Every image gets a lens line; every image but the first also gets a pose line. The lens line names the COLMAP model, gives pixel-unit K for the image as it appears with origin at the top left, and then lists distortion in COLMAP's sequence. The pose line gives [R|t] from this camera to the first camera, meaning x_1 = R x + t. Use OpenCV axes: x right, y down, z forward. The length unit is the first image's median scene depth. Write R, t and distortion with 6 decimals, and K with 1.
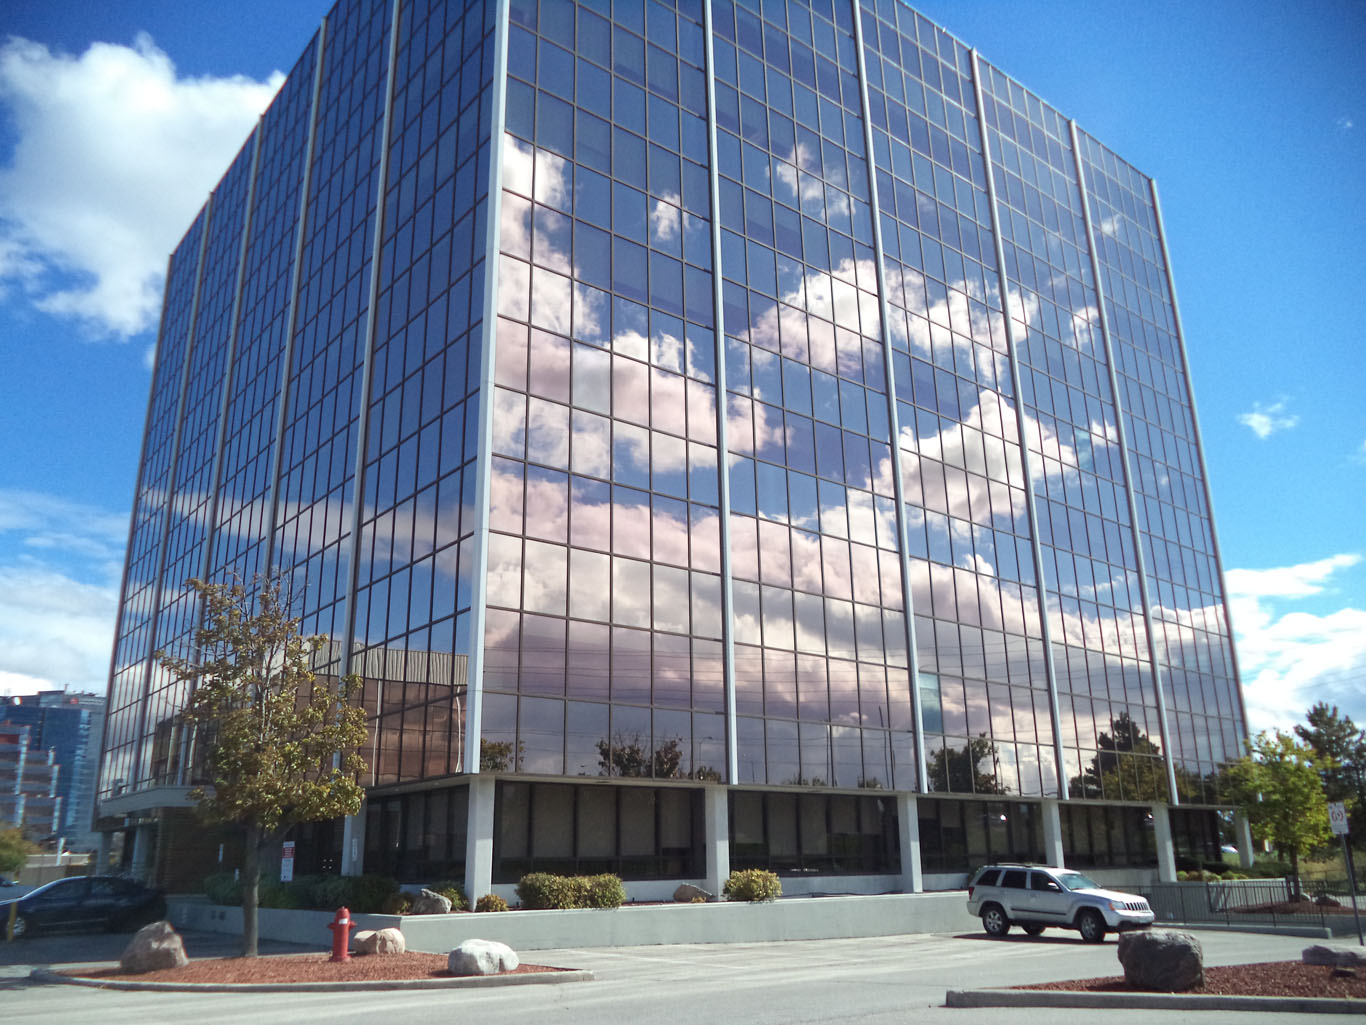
lens RADIAL K [[1080.5, 0, 686.3], [0, 1080.5, 521.9], [0, 0, 1]] dist [-0.008907, -0.013906]
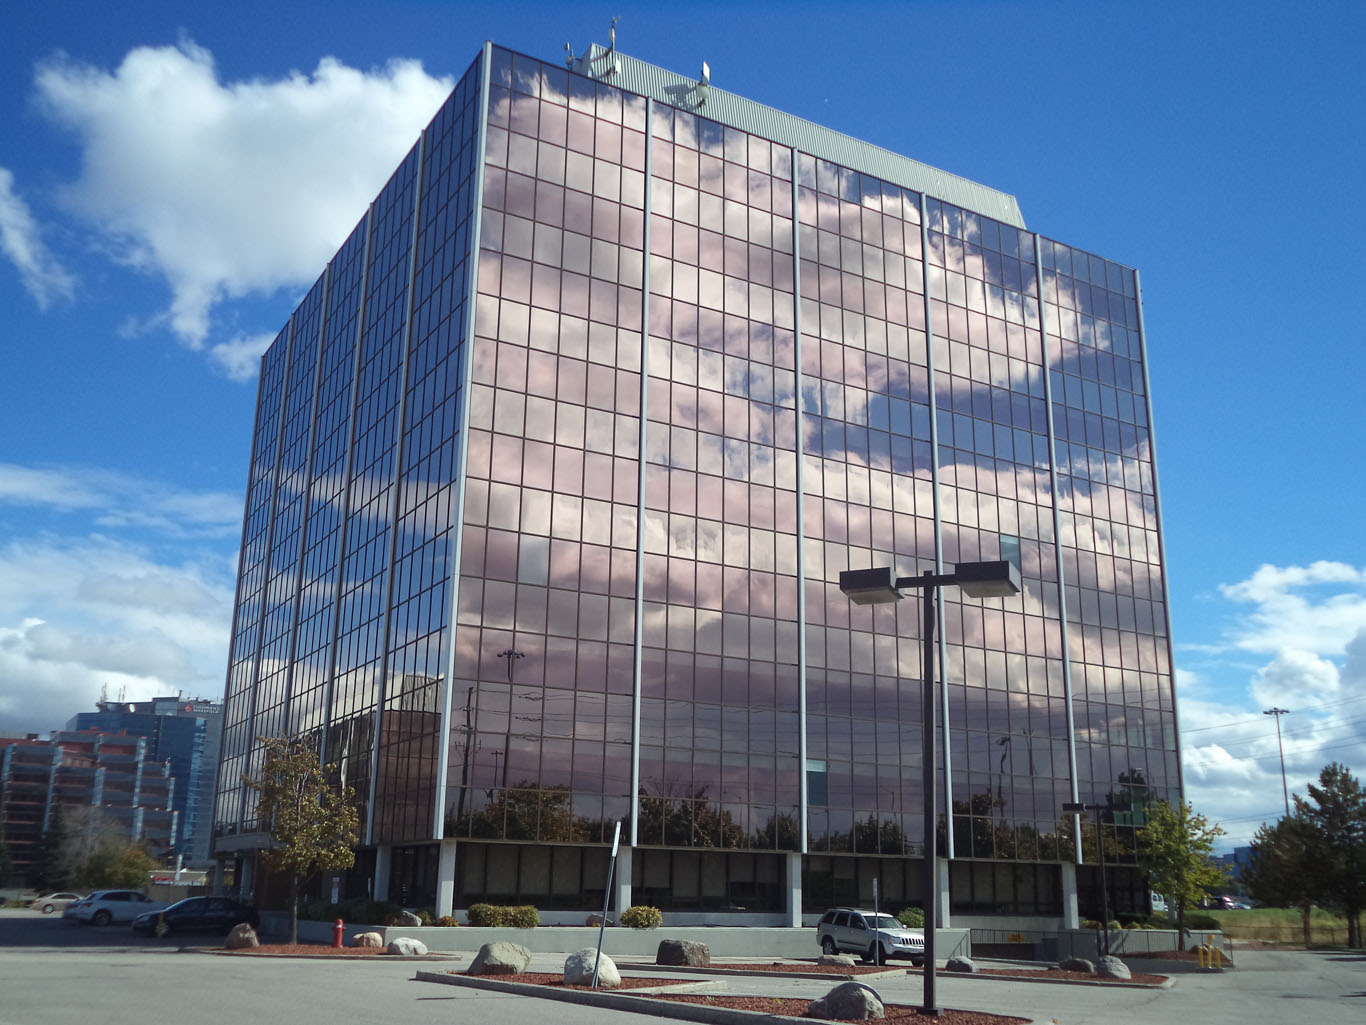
lens RADIAL K [[1278.2, 0, 683.0], [0, 1278.2, 512.5], [0, 0, 1]] dist [-0.011403, 0.015897]
pose [[0.989445, -0.012163, -0.144401, 0.301846], [0.014414, 0.999790, 0.014552, -0.184882], [0.144194, -0.016480, 0.989412, -0.546166]]
